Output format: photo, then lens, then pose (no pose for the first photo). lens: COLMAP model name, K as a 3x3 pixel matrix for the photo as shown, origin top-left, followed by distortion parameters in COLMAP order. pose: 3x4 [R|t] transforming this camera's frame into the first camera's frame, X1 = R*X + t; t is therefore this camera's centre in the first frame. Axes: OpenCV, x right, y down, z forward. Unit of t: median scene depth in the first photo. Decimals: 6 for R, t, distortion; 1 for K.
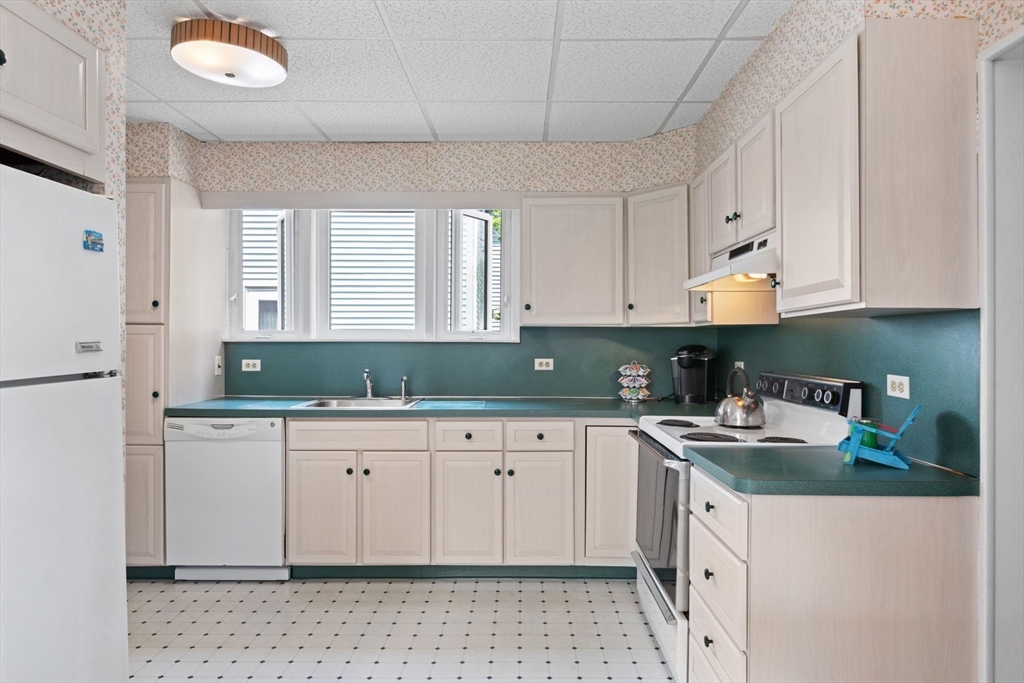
lens RADIAL K [[617.2, 0, 529.0], [0, 617.2, 340.6], [0, 0, 1]] dist [-0.002820, -0.001169]
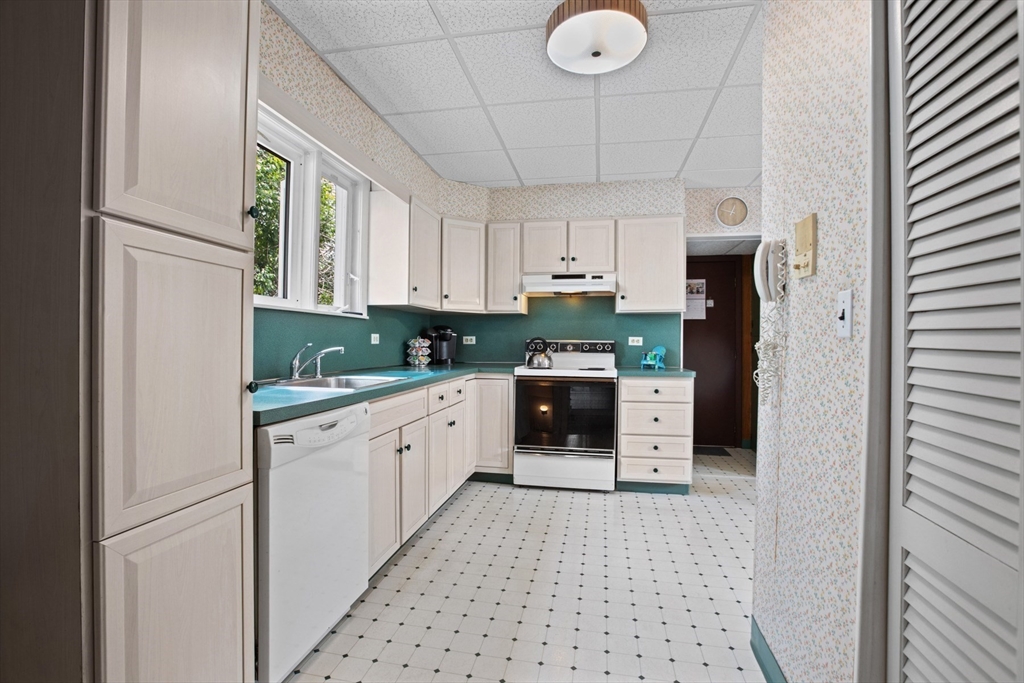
lens RADIAL K [[470.3, 0, 512.0], [0, 470.3, 341.5], [0, 0, 1]] dist [-0.000788, 0.000201]
pose [[0.205786, -0.004748, 0.978585, -0.879241], [-0.010248, 0.999923, 0.007006, 0.039352], [-0.978543, -0.011471, 0.205722, 0.645107]]
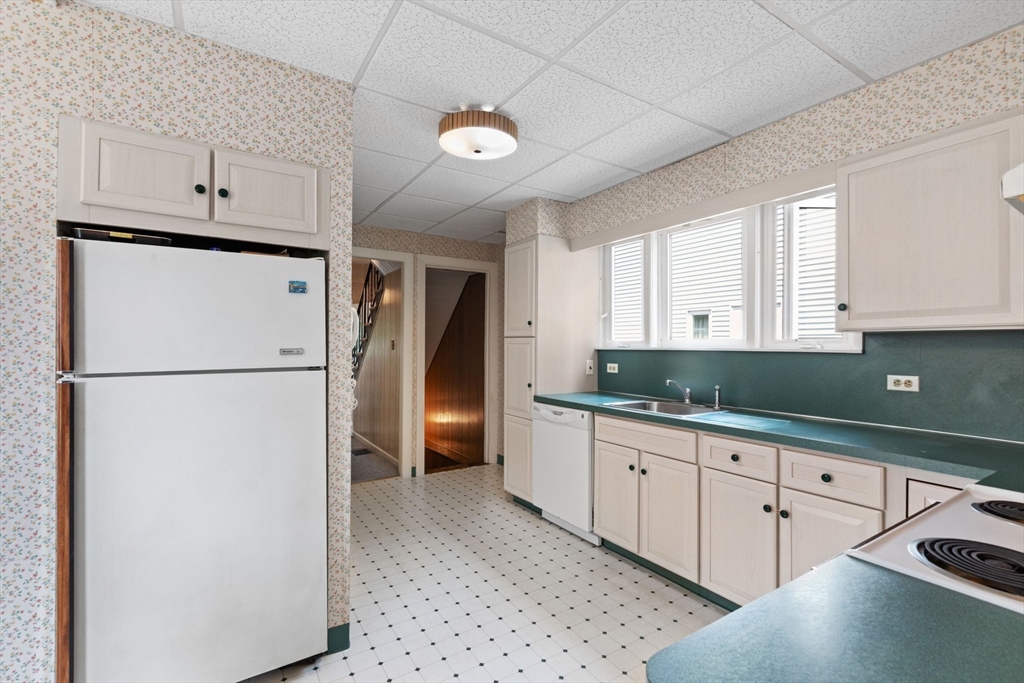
lens RADIAL K [[459.6, 0, 516.2], [0, 459.6, 345.7], [0, 0, 1]] dist [0.000861, -0.000023]
pose [[0.536952, -0.000389, -0.843613, 0.271469], [-0.005446, 0.999977, -0.003927, -0.001620], [0.843595, 0.006703, 0.536937, 0.356079]]
